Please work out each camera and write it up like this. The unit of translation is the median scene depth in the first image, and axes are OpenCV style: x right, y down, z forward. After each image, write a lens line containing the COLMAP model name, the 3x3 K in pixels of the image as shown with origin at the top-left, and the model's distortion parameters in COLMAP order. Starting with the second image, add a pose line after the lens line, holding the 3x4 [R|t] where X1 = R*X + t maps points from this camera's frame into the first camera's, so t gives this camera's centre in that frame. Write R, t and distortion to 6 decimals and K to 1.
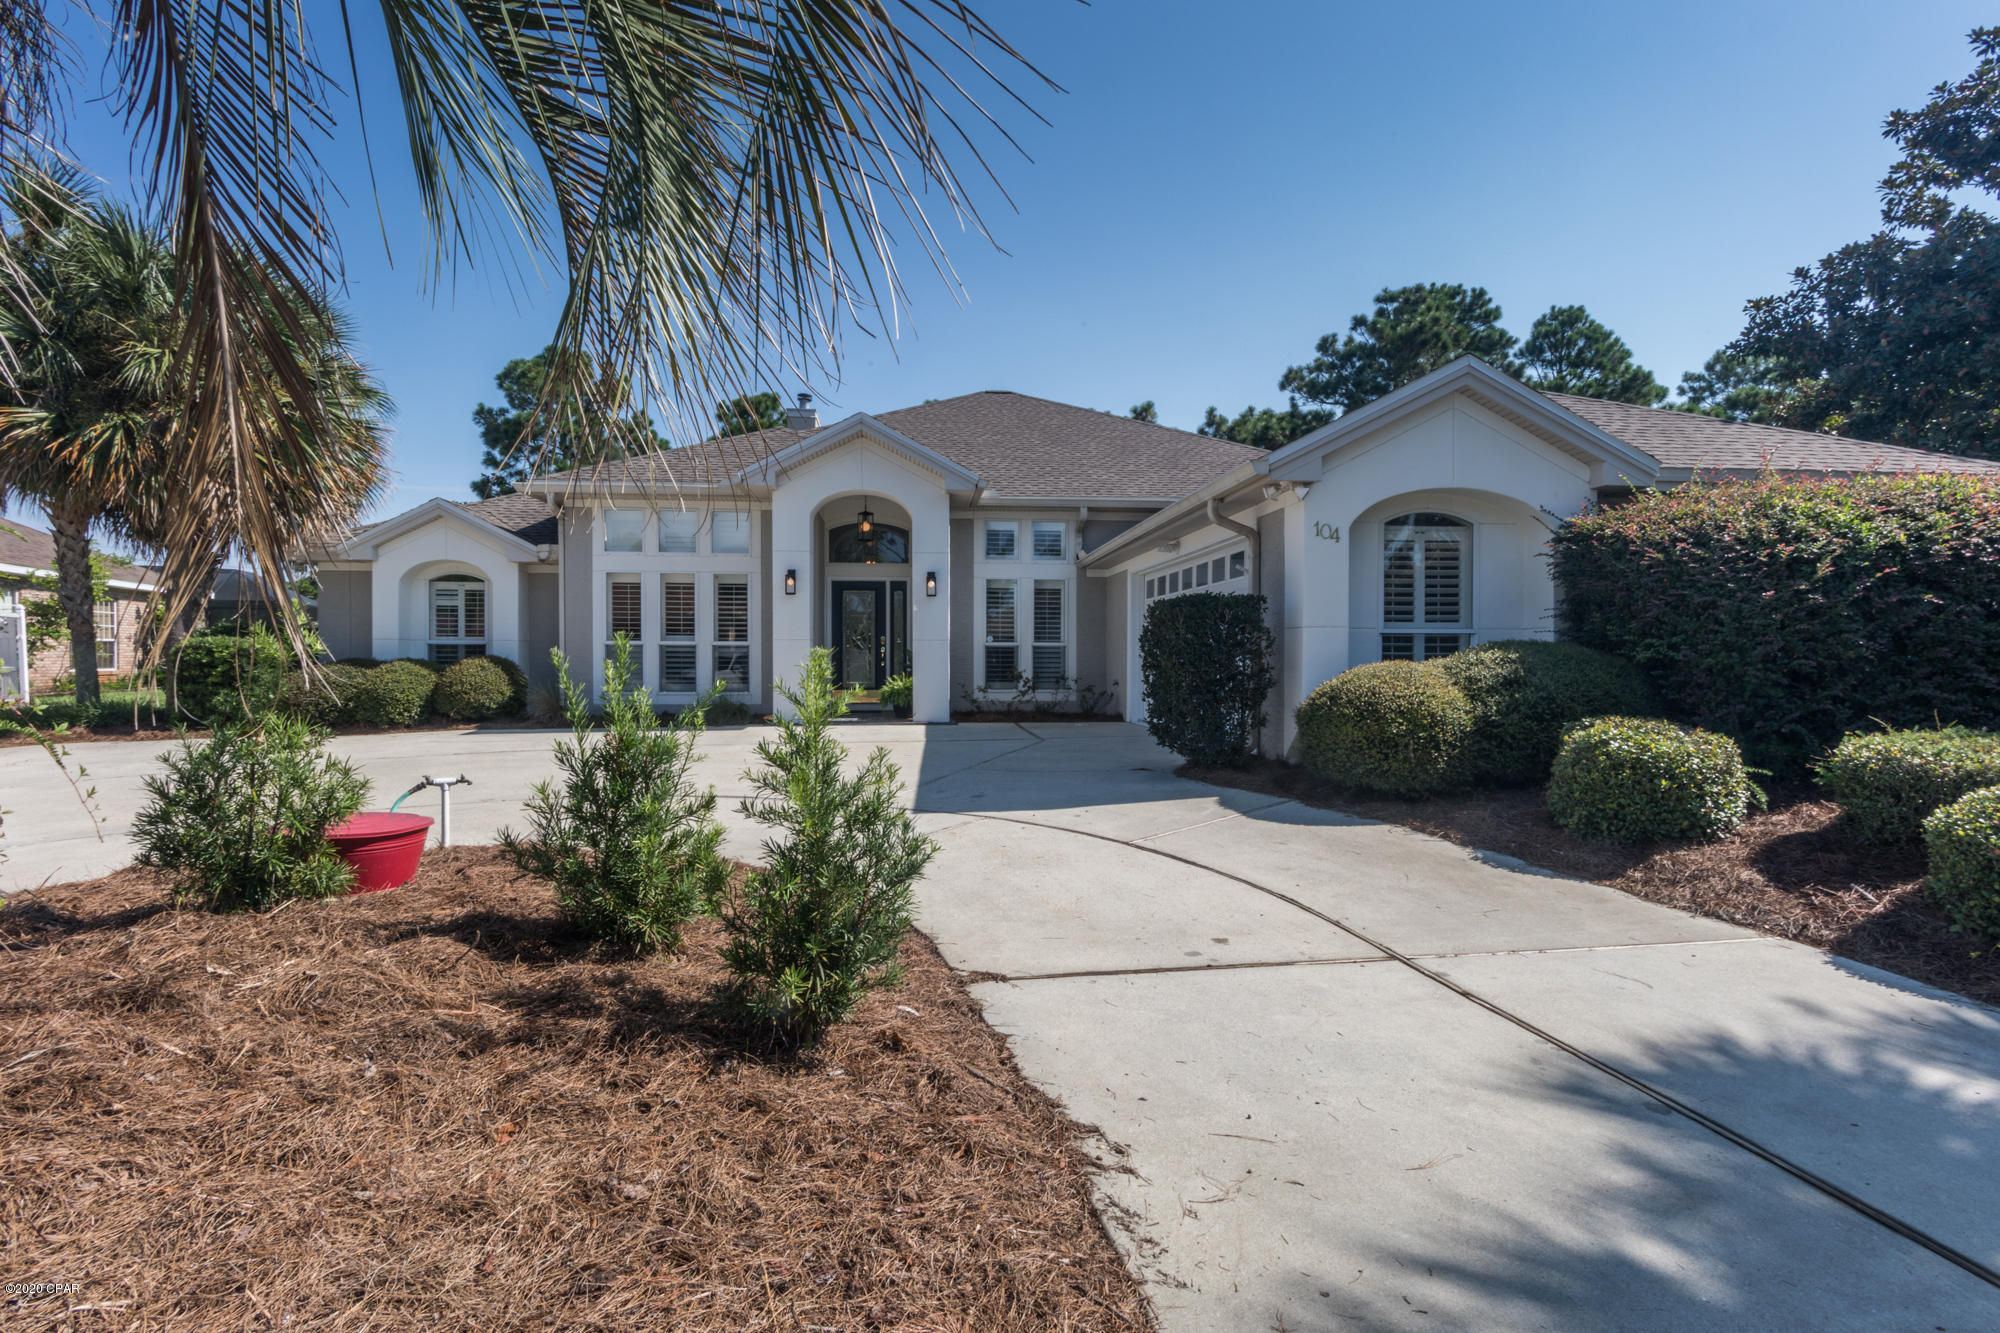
lens RADIAL K [[994.2, 0, 996.1], [0, 994.2, 665.8], [0, 0, 1]] dist [-0.000304, -0.000564]
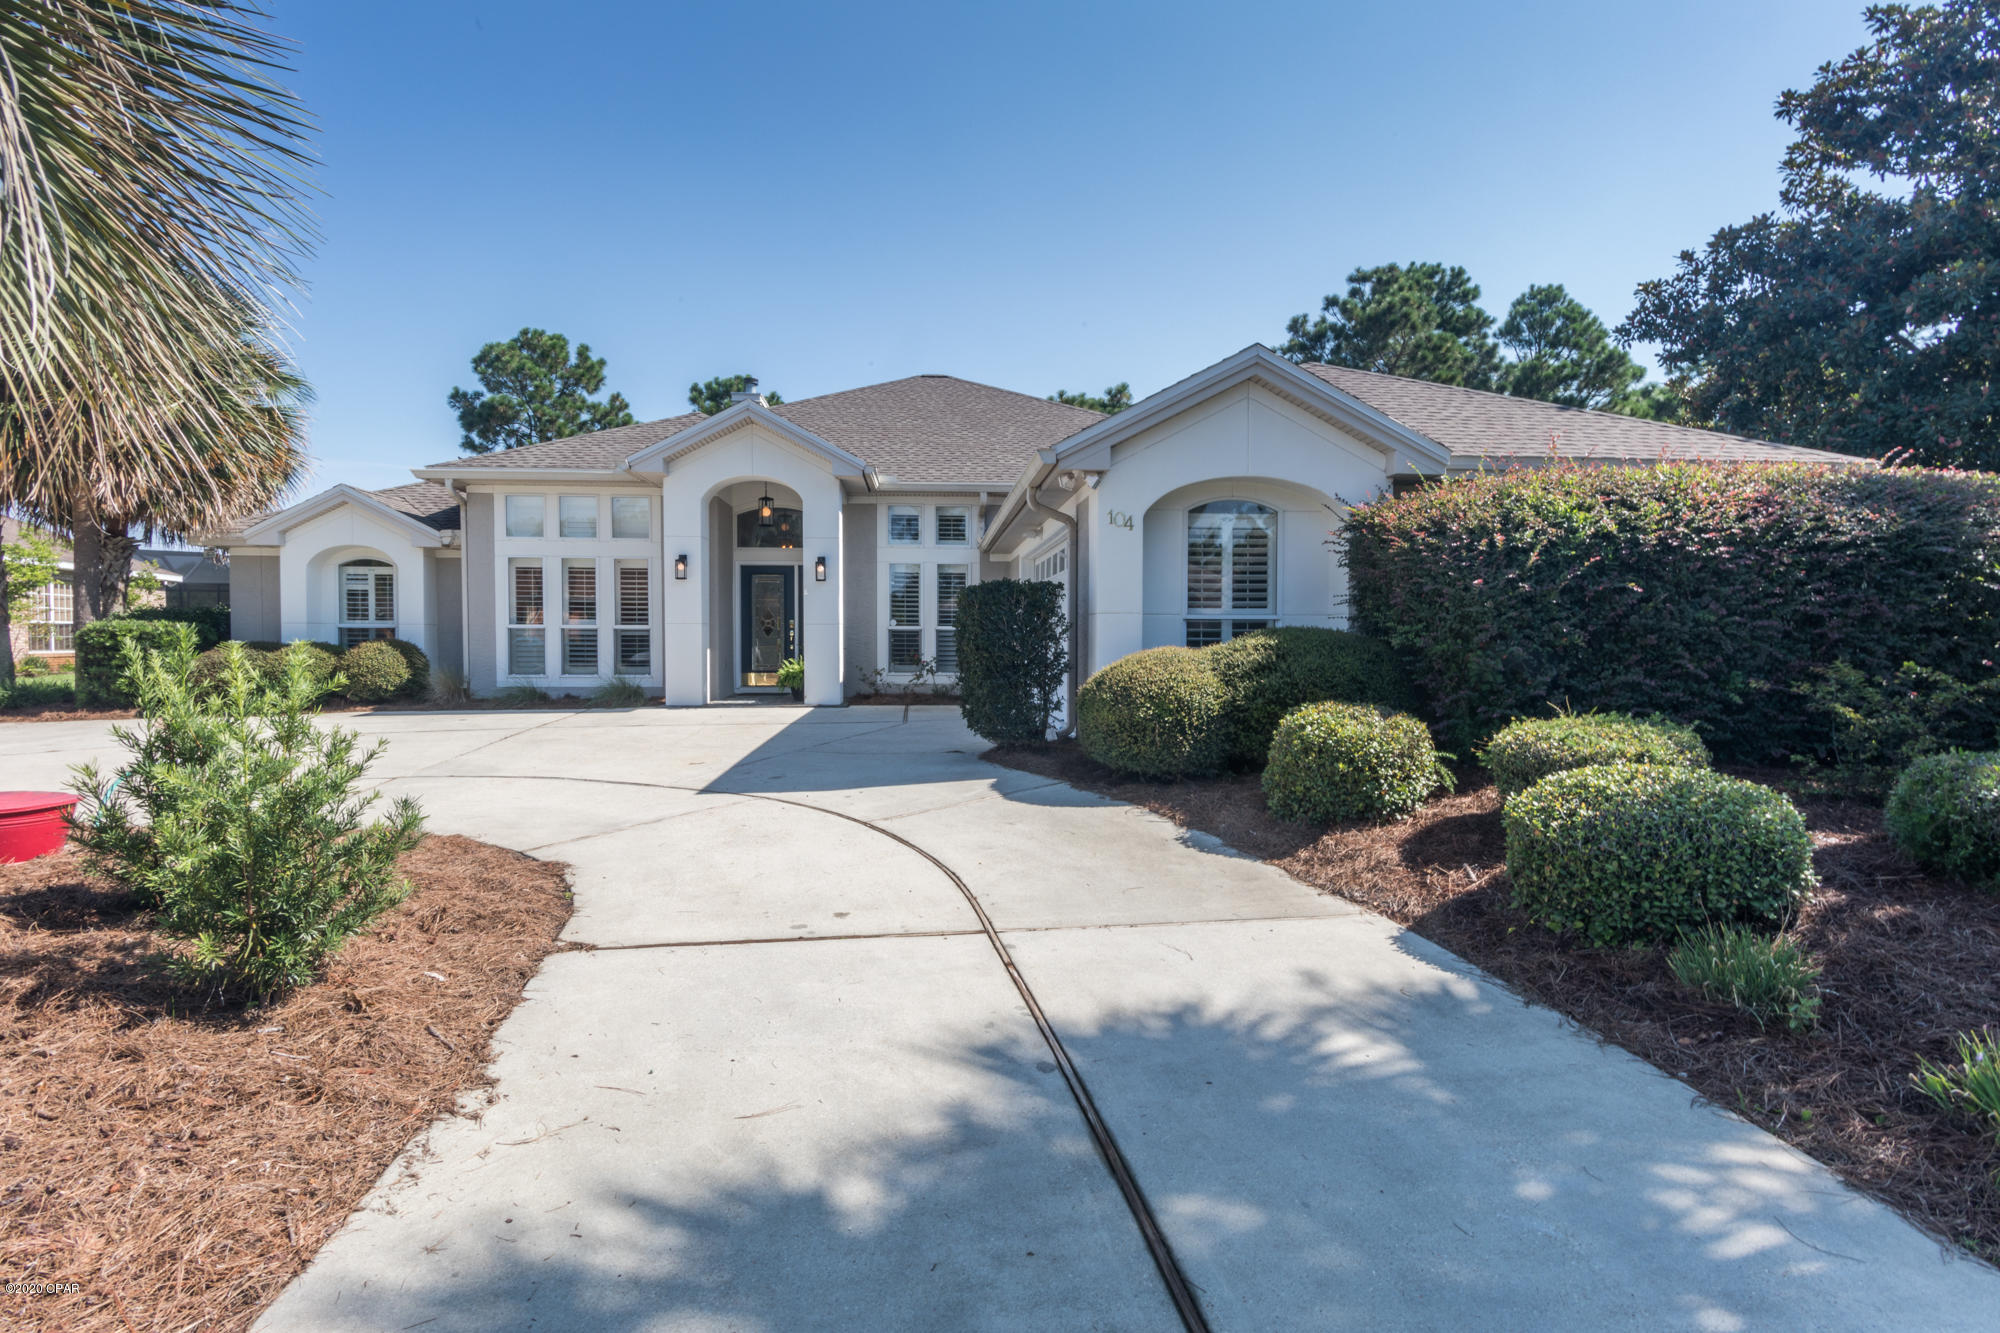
lens RADIAL K [[994.2, 0, 996.1], [0, 994.2, 665.8], [0, 0, 1]] dist [-0.000304, -0.000564]
pose [[0.999908, 0.000941, -0.013554, 0.121432], [-0.000688, 0.999824, 0.018724, -0.002173], [0.013569, -0.018713, 0.999733, -0.013867]]
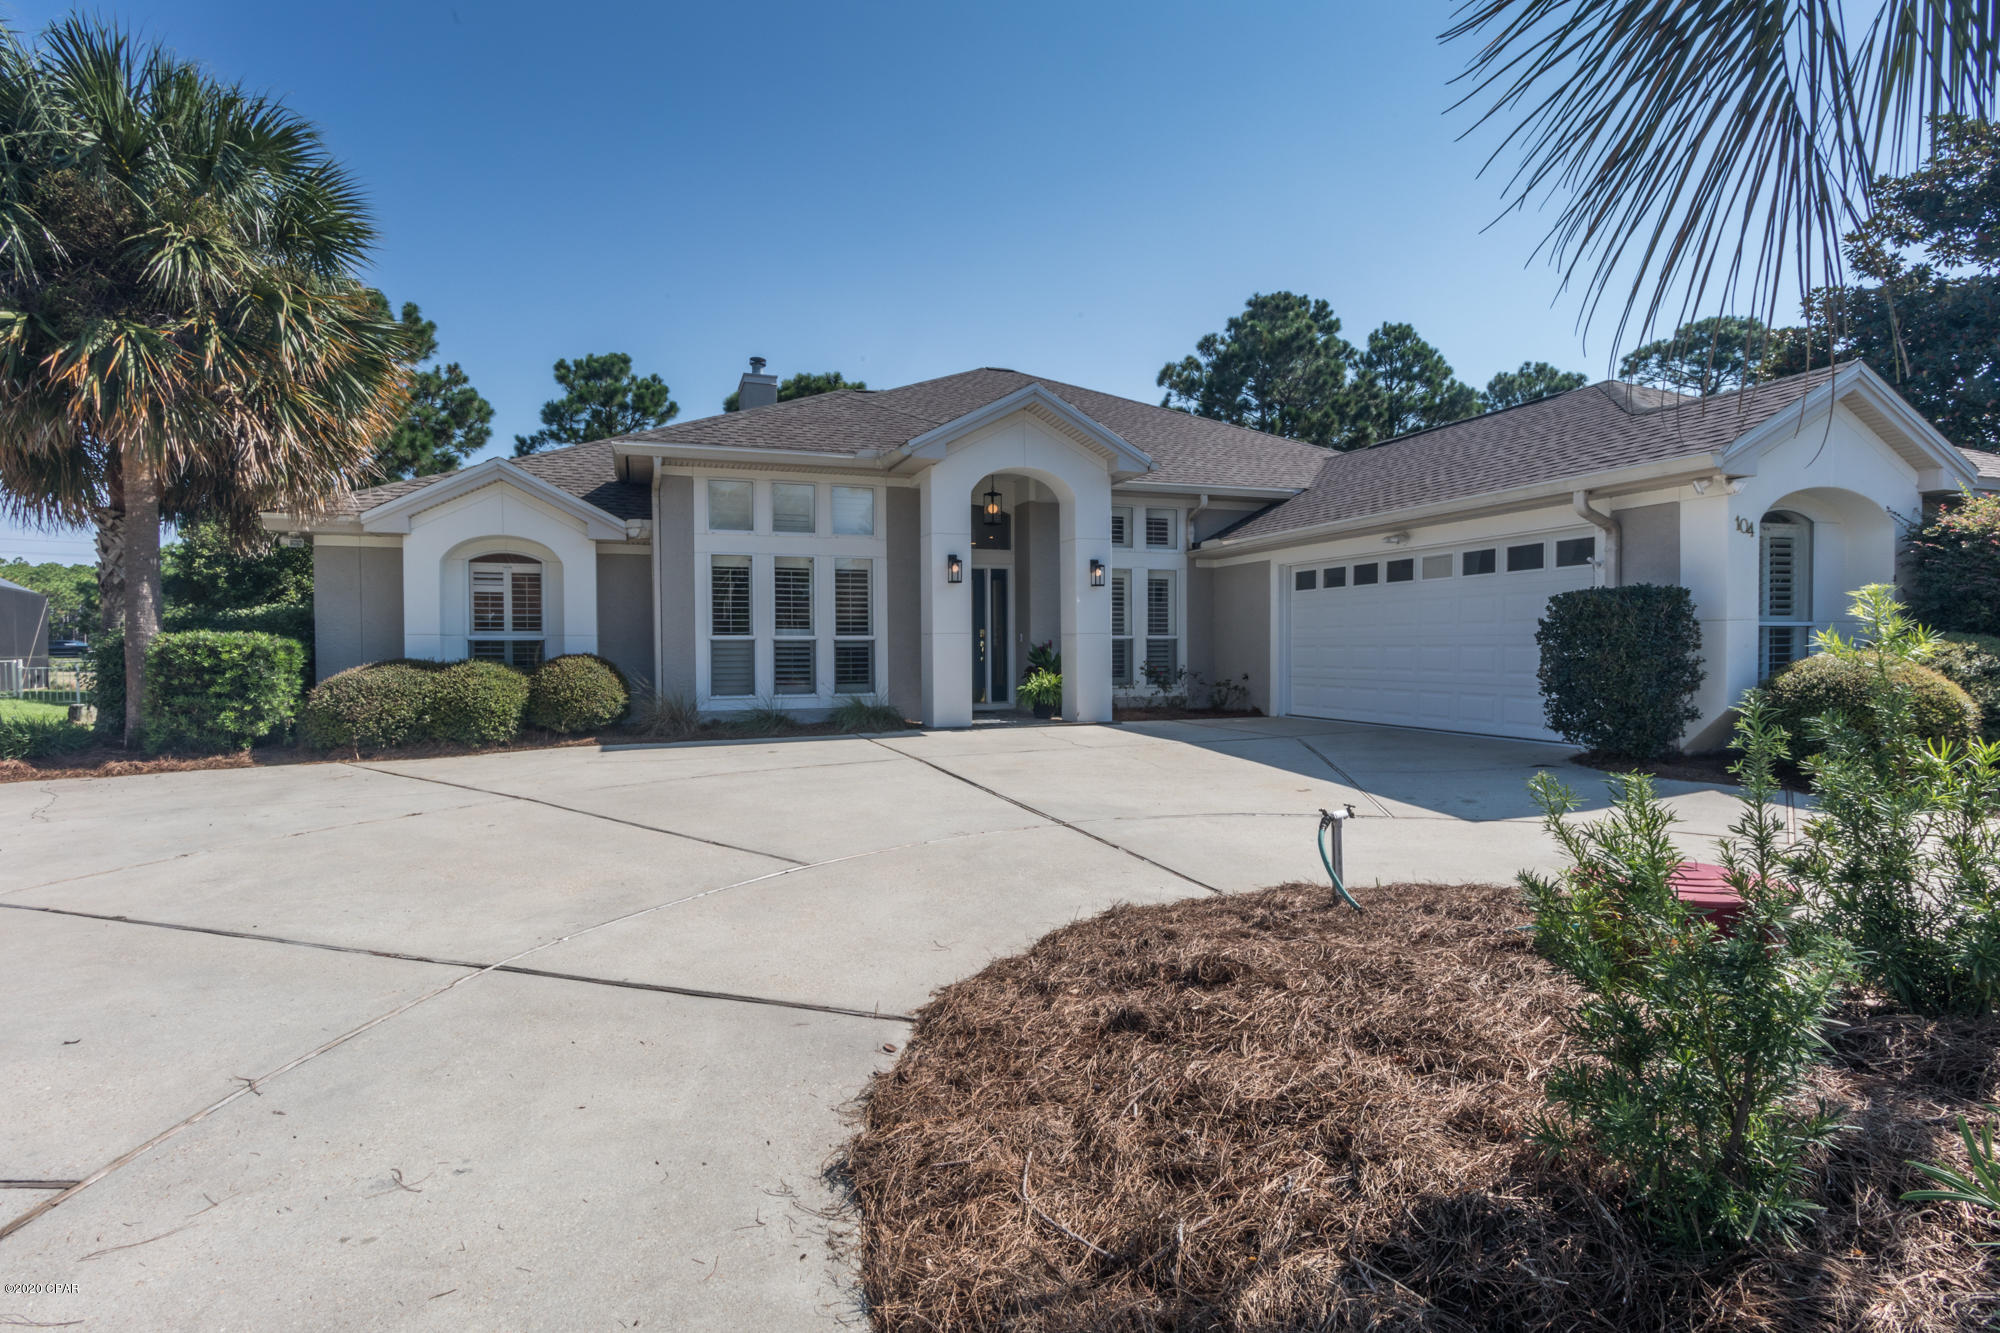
lens RADIAL K [[1021.0, 0, 1014.7], [0, 1021.0, 666.3], [0, 0, 1]] dist [0.001397, -0.000062]
pose [[0.965324, -0.011903, 0.260783, -0.369472], [0.010174, 0.999916, 0.007980, -0.003160], [-0.260856, -0.005050, 0.965364, 0.095920]]
